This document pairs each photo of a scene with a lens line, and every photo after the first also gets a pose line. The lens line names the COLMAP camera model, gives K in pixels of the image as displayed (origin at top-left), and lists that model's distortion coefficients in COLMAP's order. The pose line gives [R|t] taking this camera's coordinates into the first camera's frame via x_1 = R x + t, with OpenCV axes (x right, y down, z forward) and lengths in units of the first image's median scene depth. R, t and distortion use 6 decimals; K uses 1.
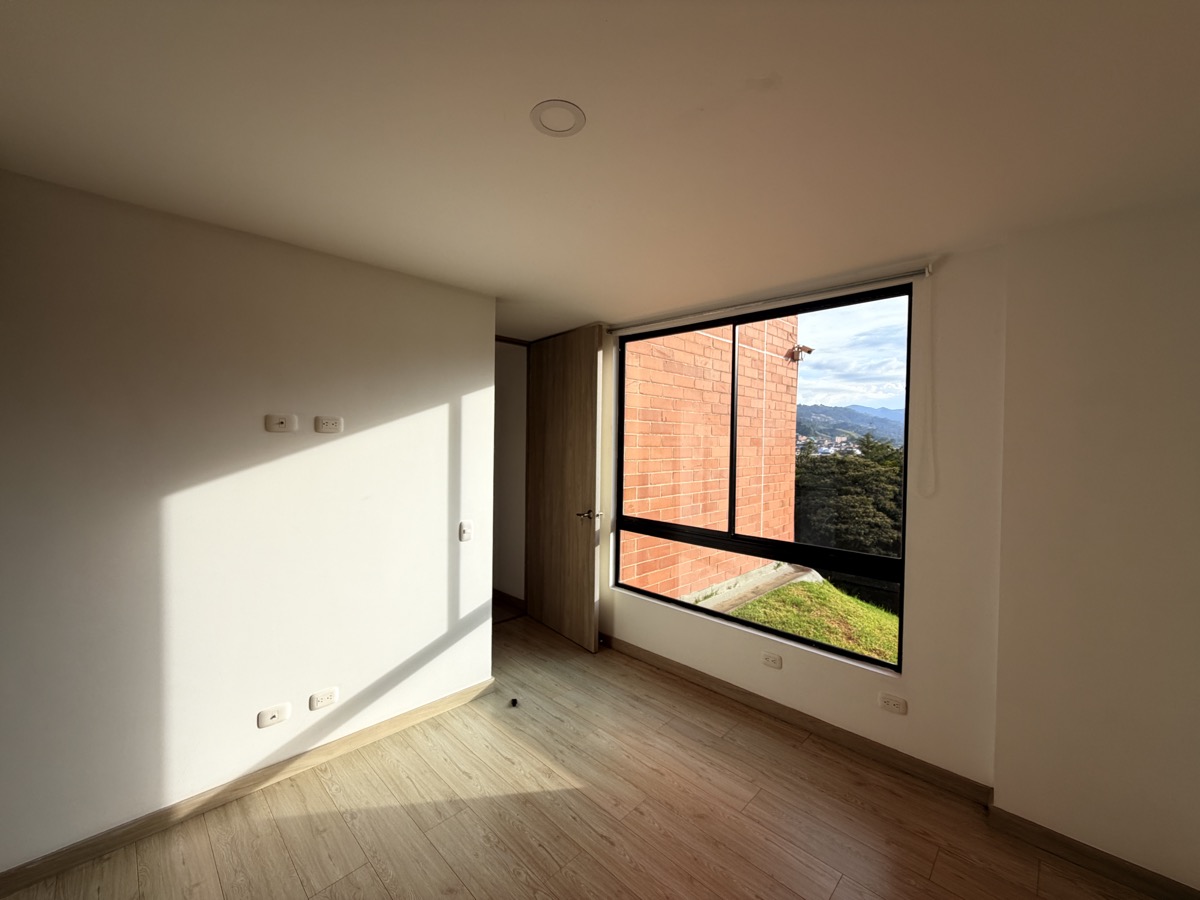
lens RADIAL K [[483.4, 0, 591.5], [0, 483.4, 449.1], [0, 0, 1]] dist [-0.000204, -0.000020]
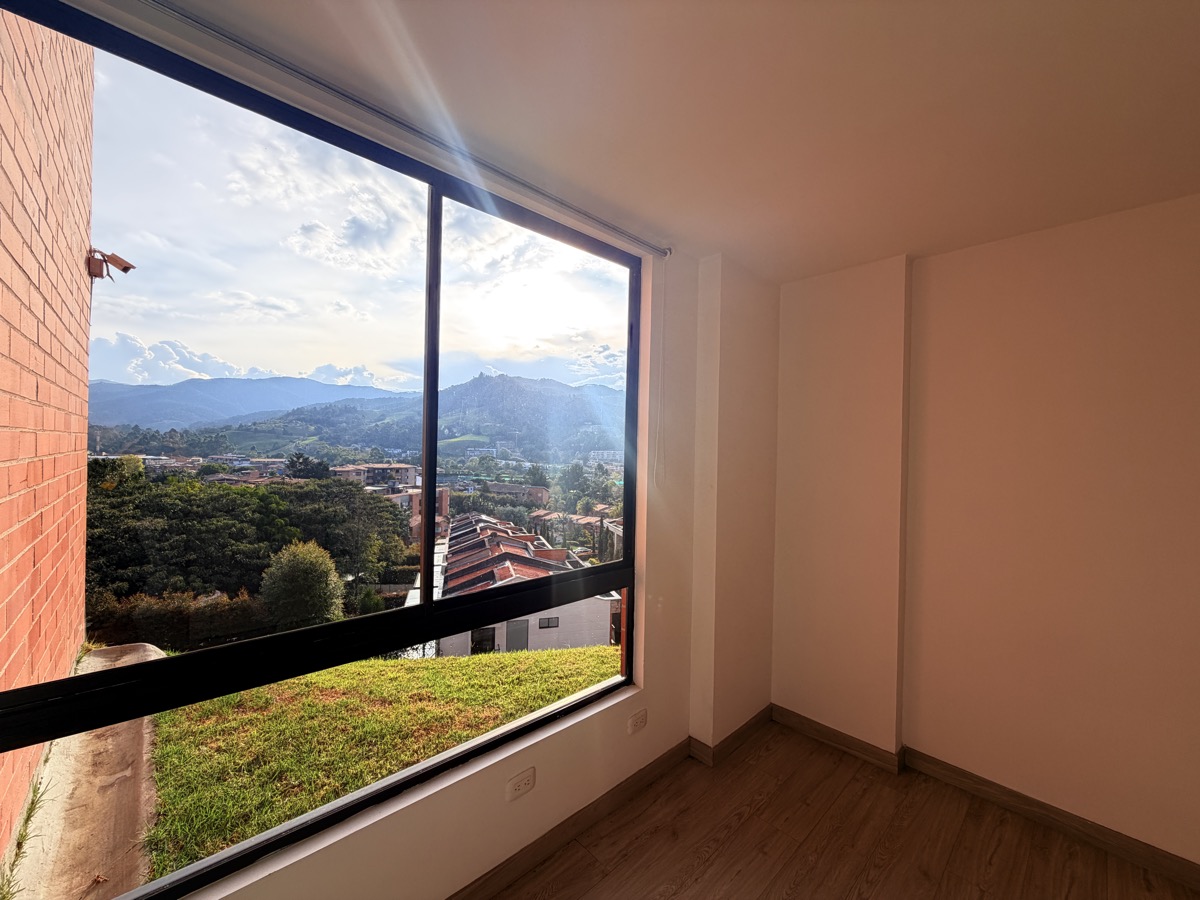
lens RADIAL K [[483.4, 0, 597.8], [0, 483.4, 453.3], [0, 0, 1]] dist [-0.000204, -0.000020]
pose [[0.025059, -0.021889, 0.999446, -0.146316], [-0.004023, 0.999750, 0.021996, 0.002228], [-0.999678, -0.004572, 0.024964, 0.567238]]
